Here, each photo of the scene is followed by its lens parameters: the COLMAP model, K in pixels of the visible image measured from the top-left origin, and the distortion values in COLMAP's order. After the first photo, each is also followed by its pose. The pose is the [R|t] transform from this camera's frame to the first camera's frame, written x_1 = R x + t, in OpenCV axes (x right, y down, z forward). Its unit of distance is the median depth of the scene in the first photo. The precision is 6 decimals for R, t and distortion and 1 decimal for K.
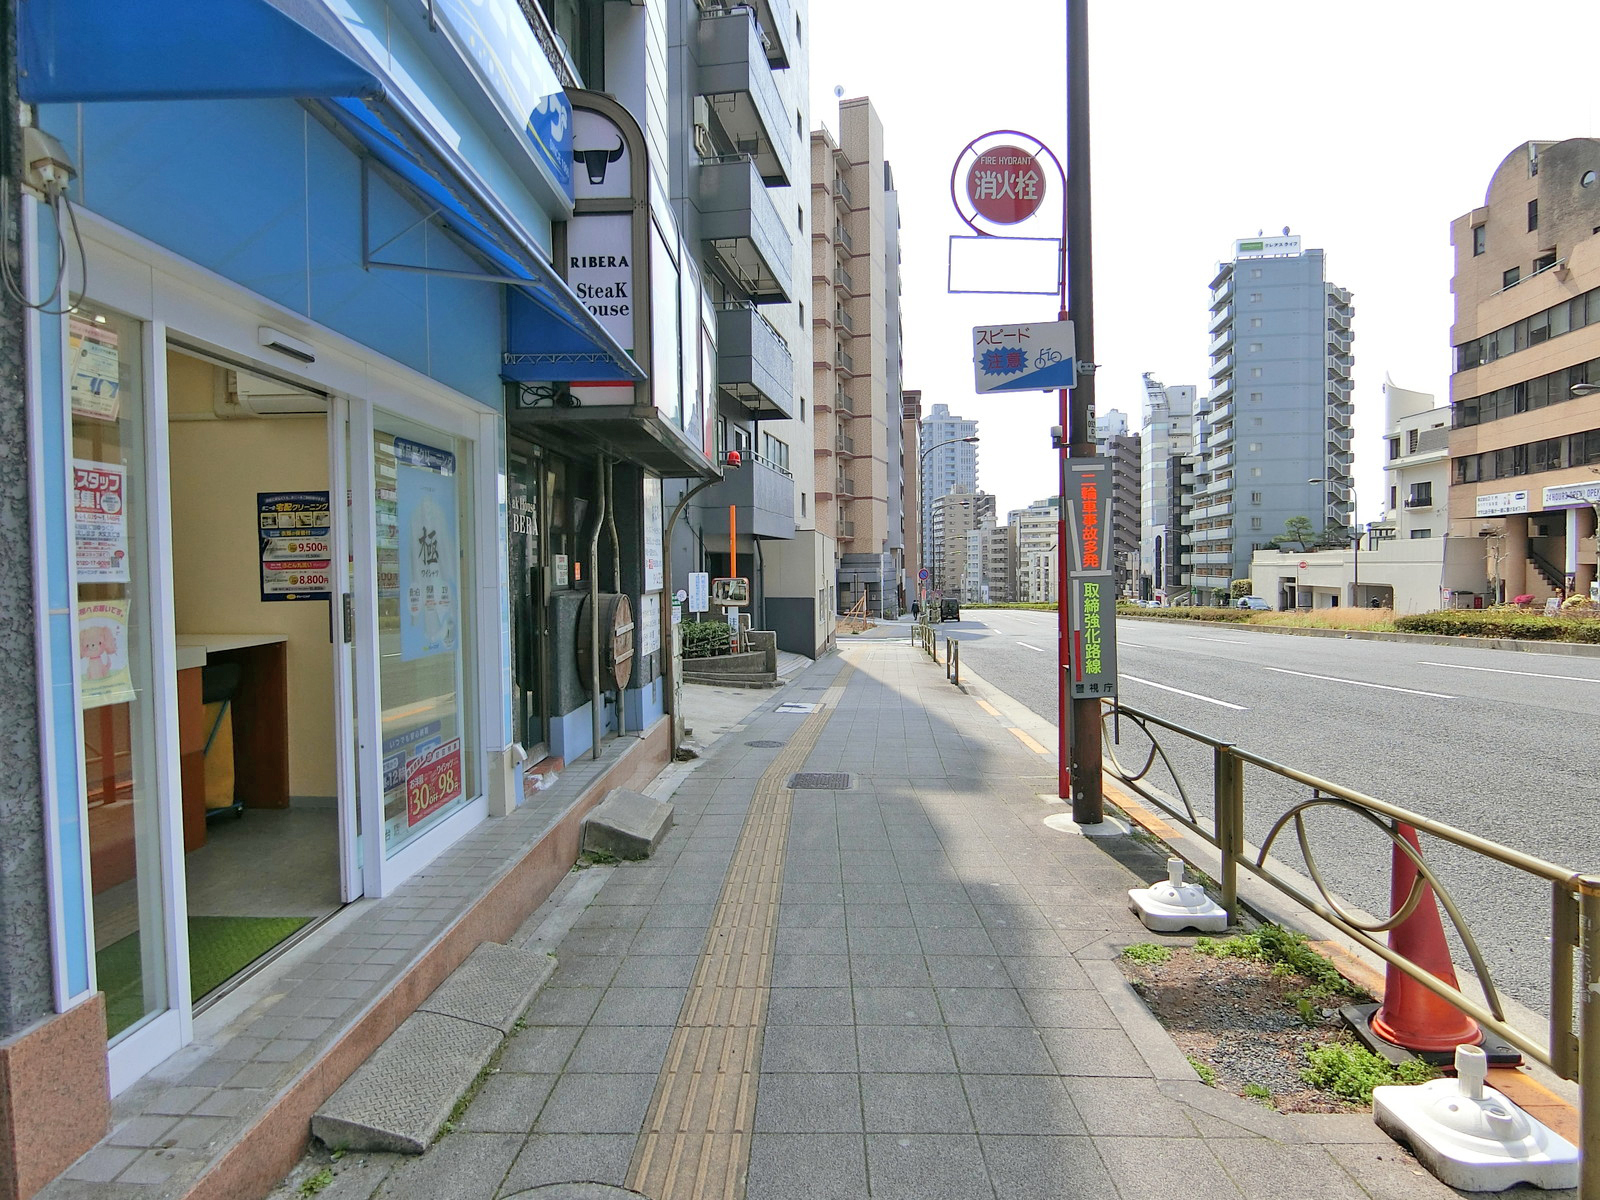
lens RADIAL K [[889.1, 0, 798.2], [0, 889.1, 596.3], [0, 0, 1]] dist [-0.016370, -0.001876]
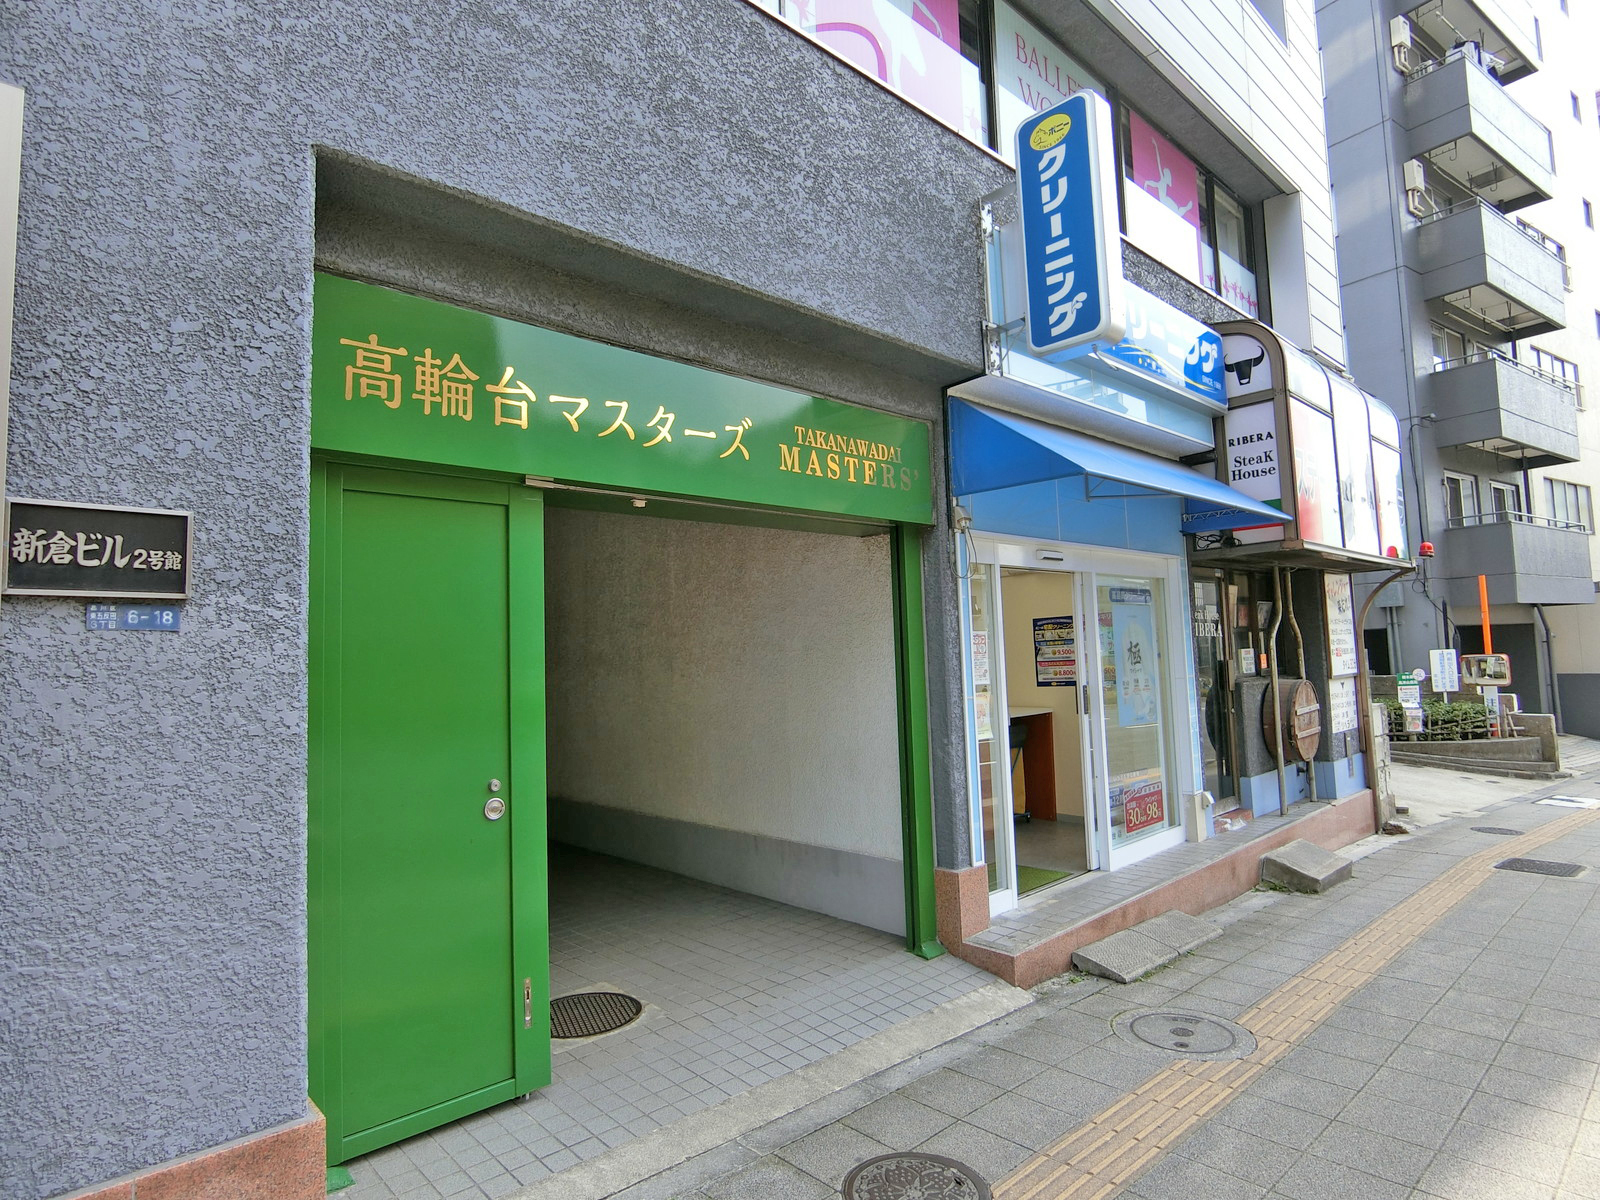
lens RADIAL K [[889.1, 0, 798.2], [0, 889.1, 596.3], [0, 0, 1]] dist [-0.016370, -0.001876]
pose [[0.700143, -0.065500, -0.710992, 0.241832], [0.006092, 0.996295, -0.085785, -0.022336], [0.713977, 0.055730, 0.697948, -0.437962]]
